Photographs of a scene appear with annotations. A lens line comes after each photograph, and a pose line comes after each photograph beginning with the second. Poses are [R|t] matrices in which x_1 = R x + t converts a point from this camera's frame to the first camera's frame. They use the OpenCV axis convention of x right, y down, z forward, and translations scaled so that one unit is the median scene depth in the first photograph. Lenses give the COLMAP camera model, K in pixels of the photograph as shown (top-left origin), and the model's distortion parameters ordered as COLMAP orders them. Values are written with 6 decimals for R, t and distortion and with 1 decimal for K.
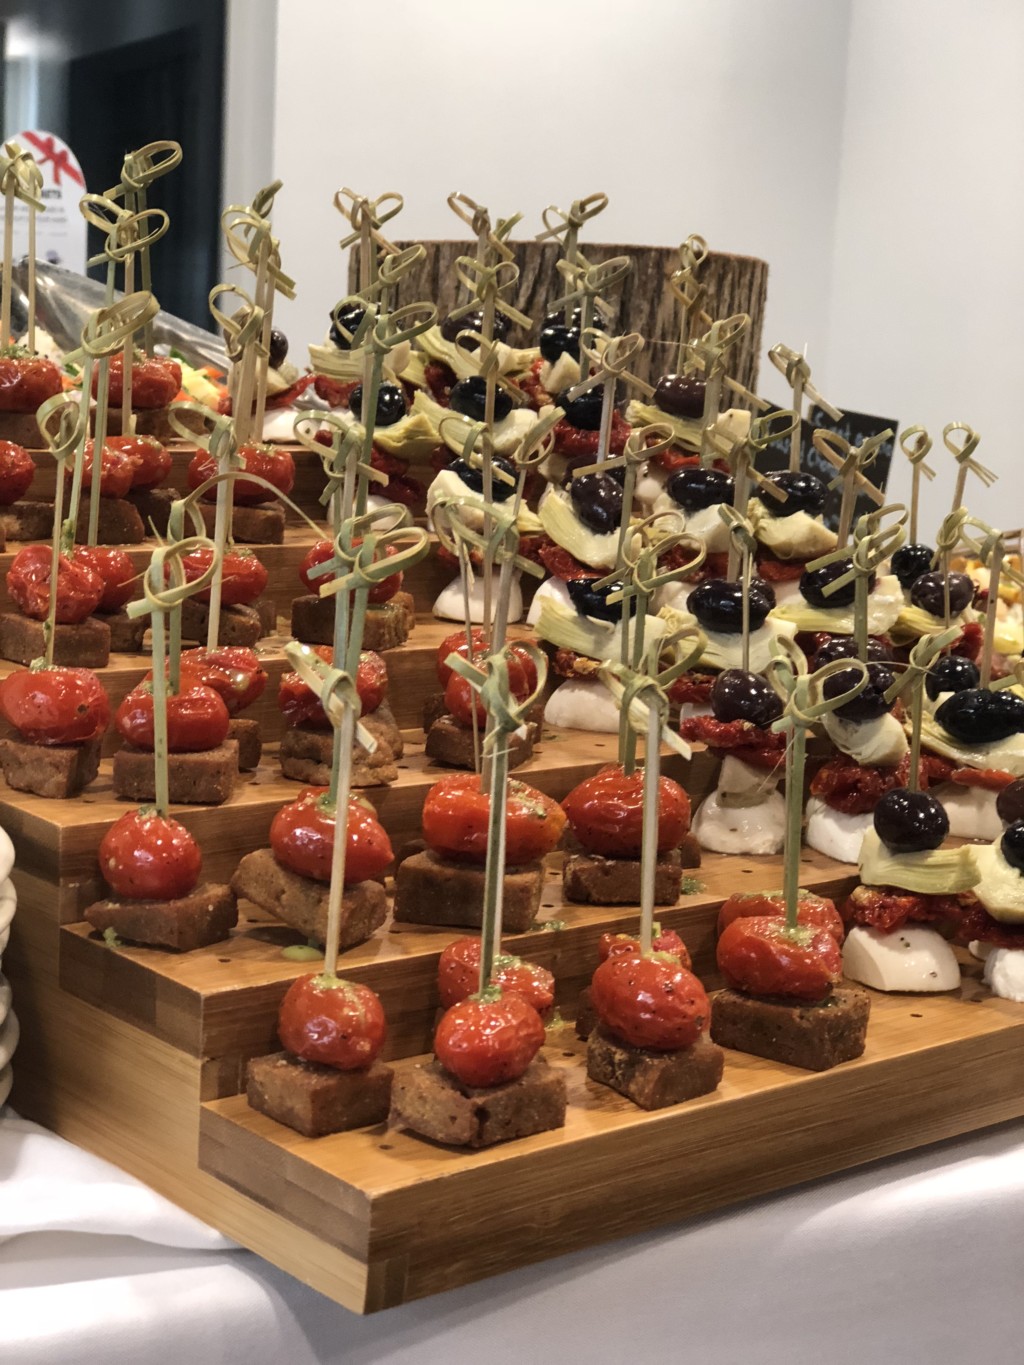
lens RADIAL K [[2309.4, 0, 510.3], [0, 2309.4, 685.2], [0, 0, 1]] dist [0.029982, 0.000000]
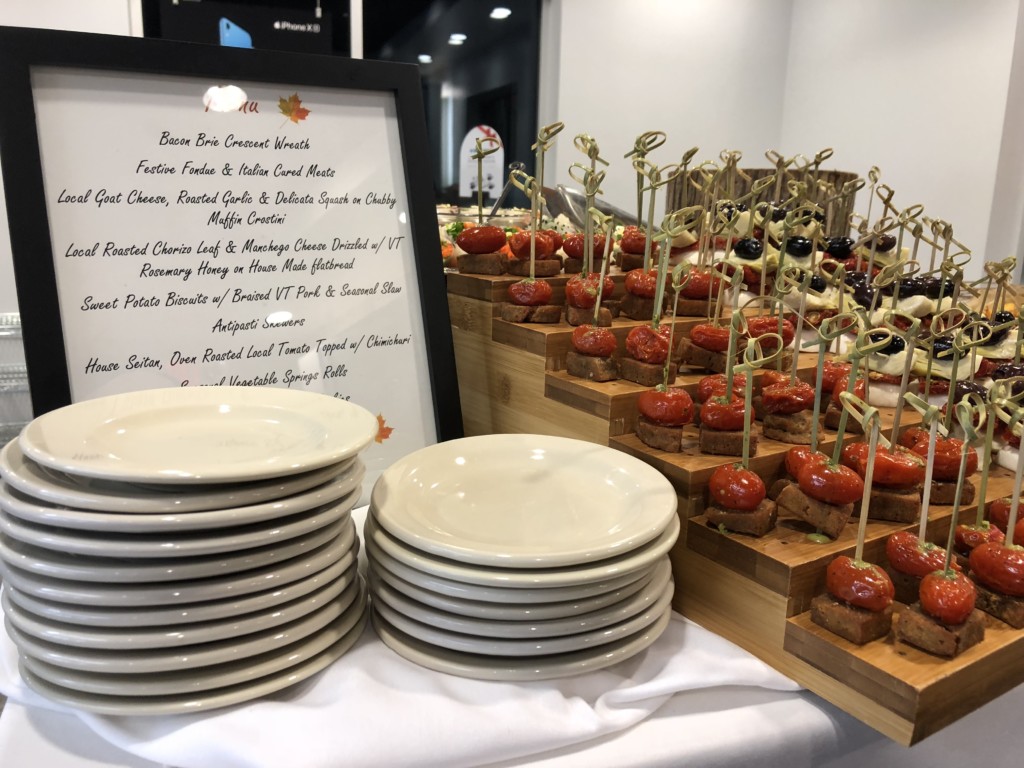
lens RADIAL K [[844.5, 0, 513.4], [0, 844.5, 378.6], [0, 0, 1]] dist [0.037557, -0.013075]
pose [[0.994194, 0.003407, -0.107547, -0.281846], [0.003070, 0.998194, 0.059999, -0.070491], [0.107558, -0.059980, 0.992388, 0.245743]]
